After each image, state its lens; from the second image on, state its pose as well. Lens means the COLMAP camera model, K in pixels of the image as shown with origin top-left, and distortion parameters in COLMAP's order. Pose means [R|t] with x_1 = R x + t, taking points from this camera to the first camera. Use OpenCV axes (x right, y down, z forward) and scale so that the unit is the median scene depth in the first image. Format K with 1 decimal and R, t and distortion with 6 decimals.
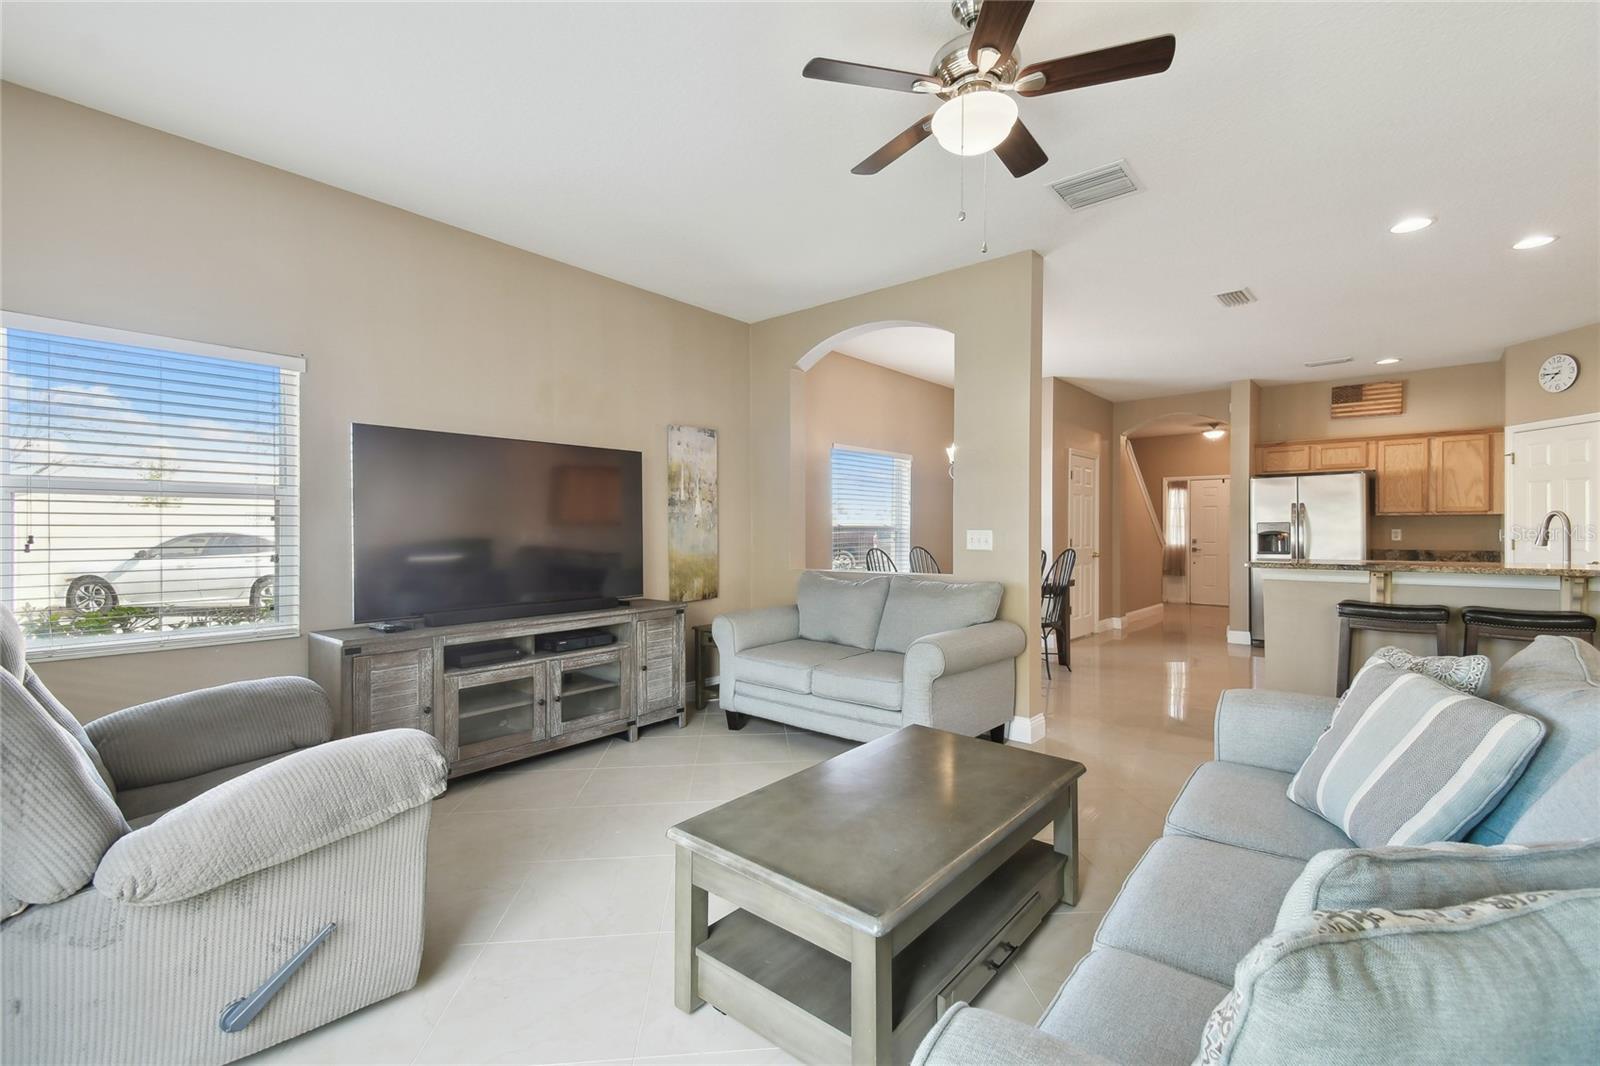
lens RADIAL K [[705.6, 0, 802.8], [0, 705.6, 533.1], [0, 0, 1]] dist [0.054781, -0.026170]
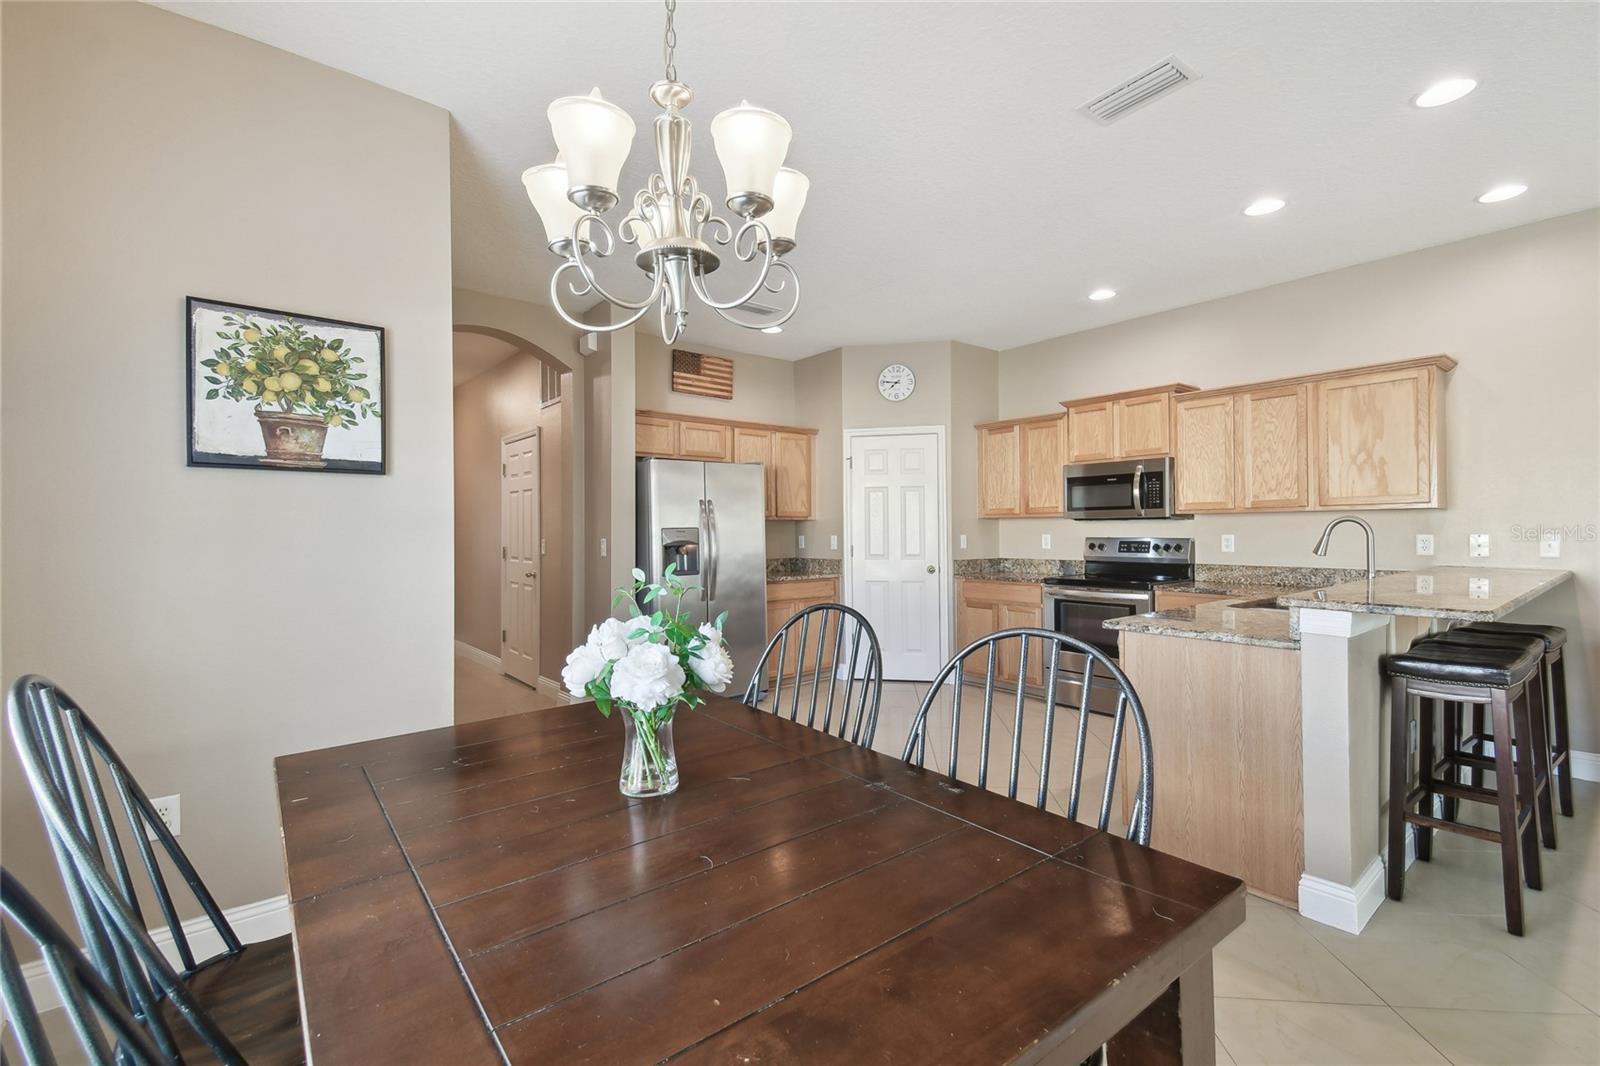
lens RADIAL K [[705.6, 0, 807.7], [0, 705.6, 528.8], [0, 0, 1]] dist [0.054781, -0.026170]
pose [[0.175973, 0.000836, 0.984395, 0.040655], [0.011732, 0.999927, -0.002947, -0.013280], [-0.984325, 0.012068, 0.175951, 0.954980]]
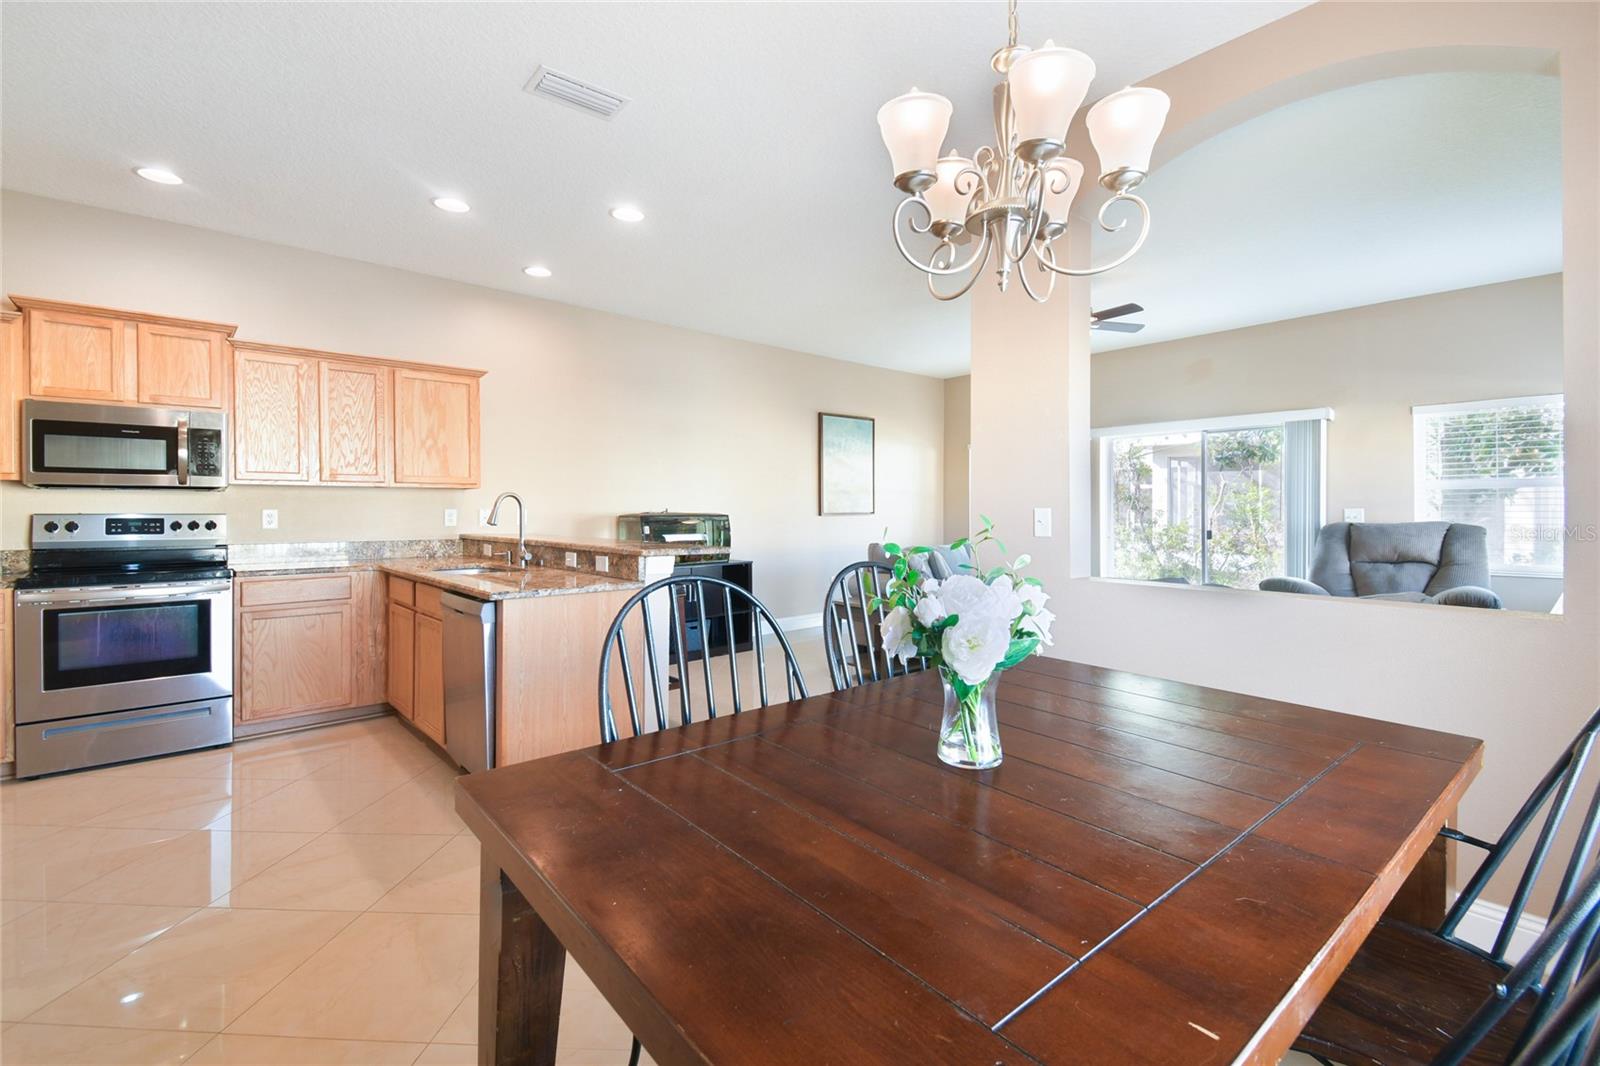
lens RADIAL K [[705.6, 0, 795.8], [0, 705.6, 513.6], [0, 0, 1]] dist [0.054781, -0.026170]
pose [[-0.989066, 0.000336, 0.147477, 0.292959], [0.001757, 0.999953, 0.009509, -0.005319], [-0.147466, 0.009664, -0.989020, 1.278303]]
